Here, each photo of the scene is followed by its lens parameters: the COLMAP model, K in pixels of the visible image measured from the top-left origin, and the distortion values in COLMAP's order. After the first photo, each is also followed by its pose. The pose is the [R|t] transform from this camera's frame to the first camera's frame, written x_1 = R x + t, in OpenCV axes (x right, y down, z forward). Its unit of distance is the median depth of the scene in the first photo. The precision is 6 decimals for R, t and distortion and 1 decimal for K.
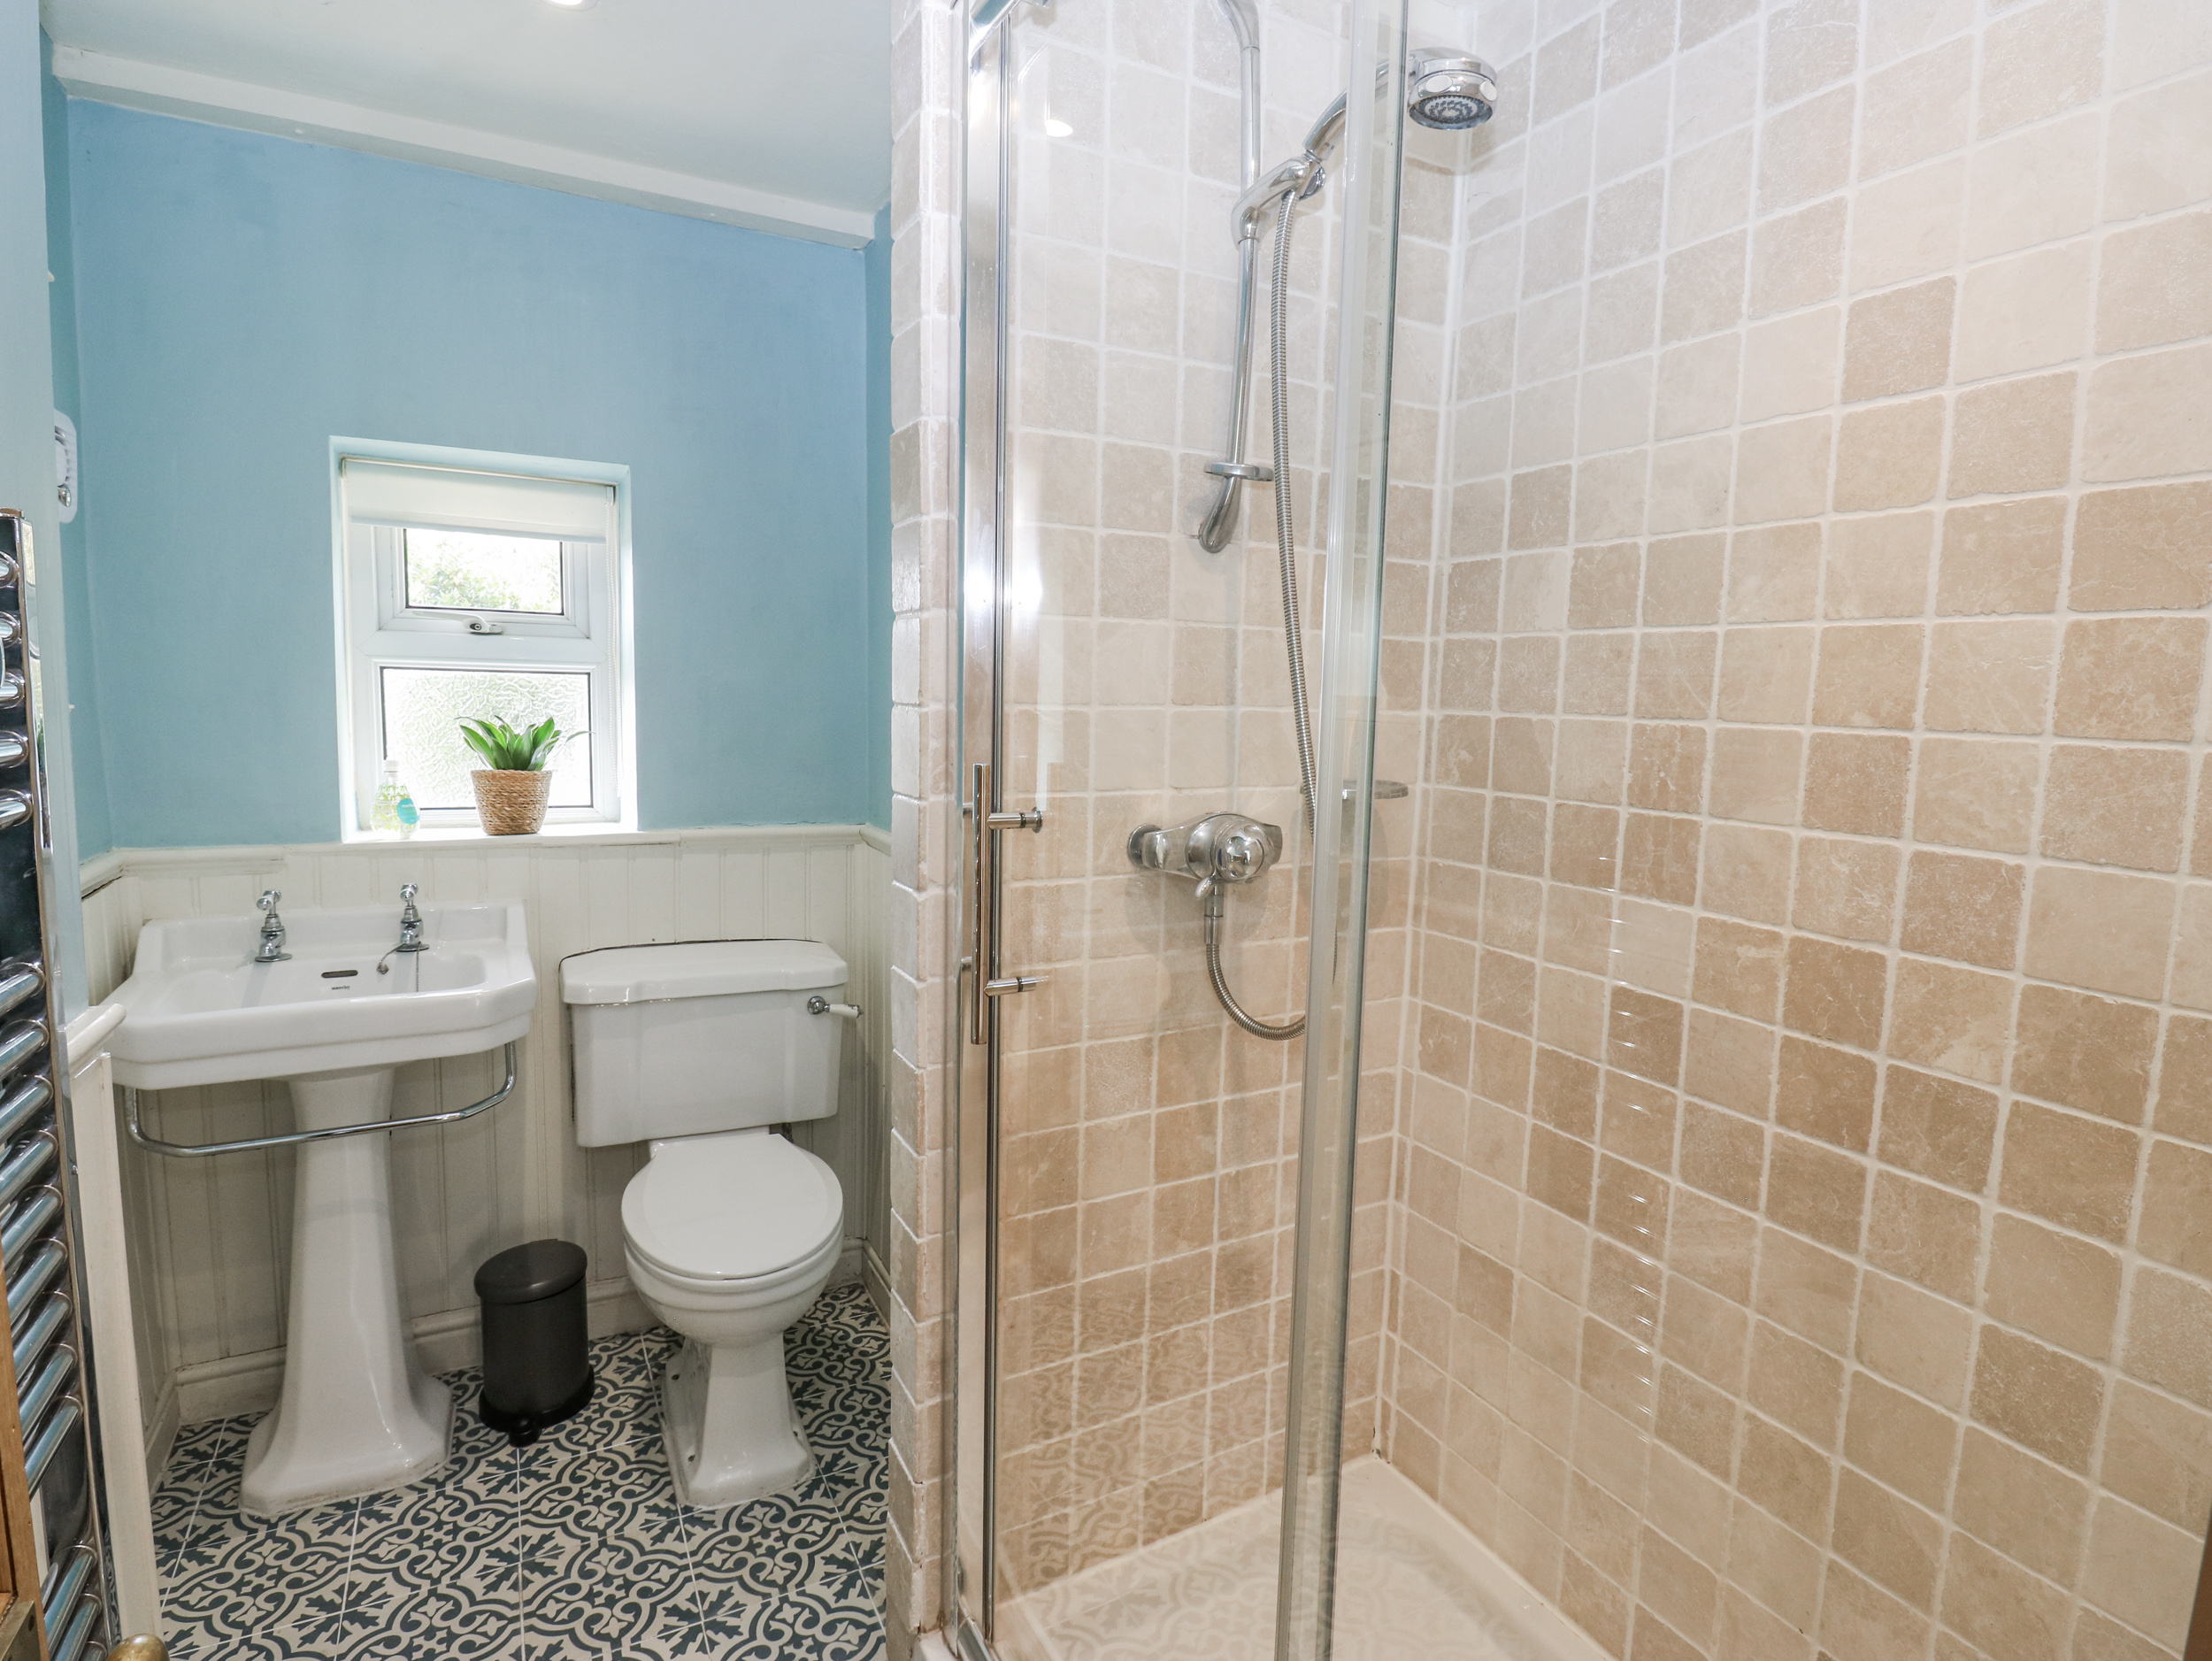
lens RADIAL K [[1161.2, 0, 1094.9], [0, 1161.2, 821.9], [0, 0, 1]] dist [-0.003006, -0.012911]
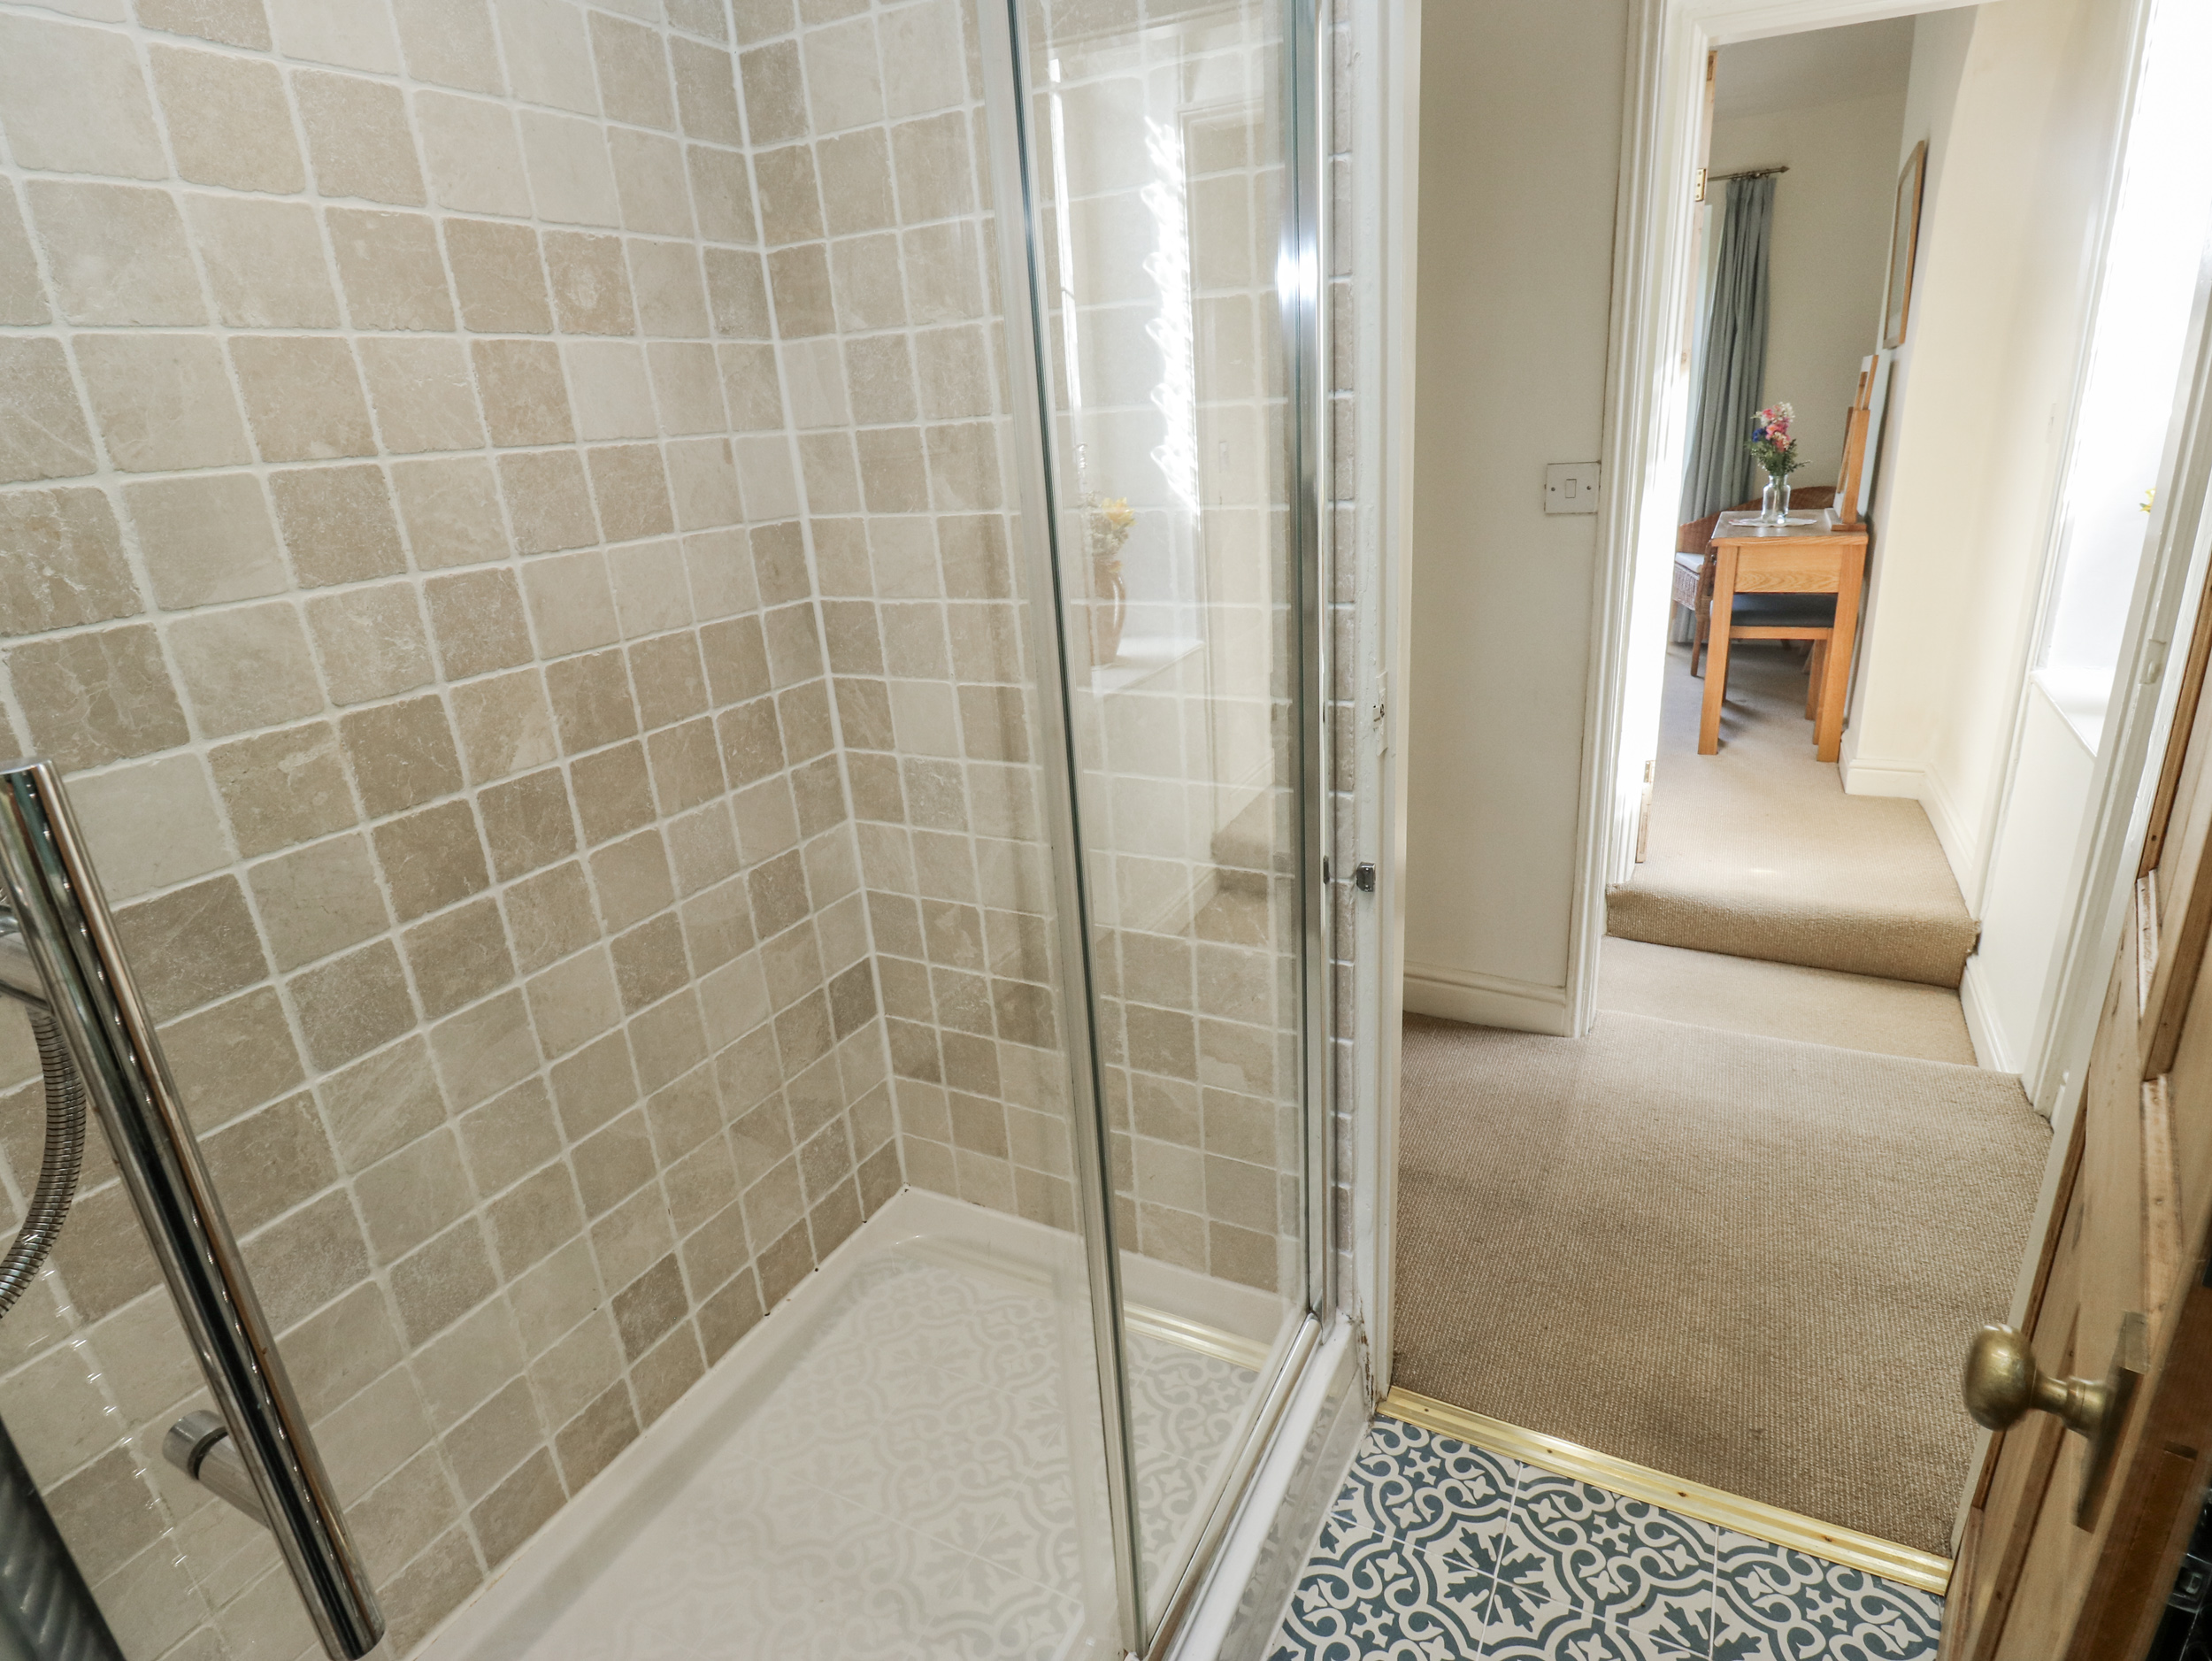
lens RADIAL K [[1161.2, 0, 1094.9], [0, 1161.2, 821.9], [0, 0, 1]] dist [-0.003006, -0.012911]
pose [[-0.566579, -0.260969, 0.781590, -0.431688], [0.148021, 0.900860, 0.408094, -0.105652], [-0.810603, 0.346910, -0.471780, 1.041329]]
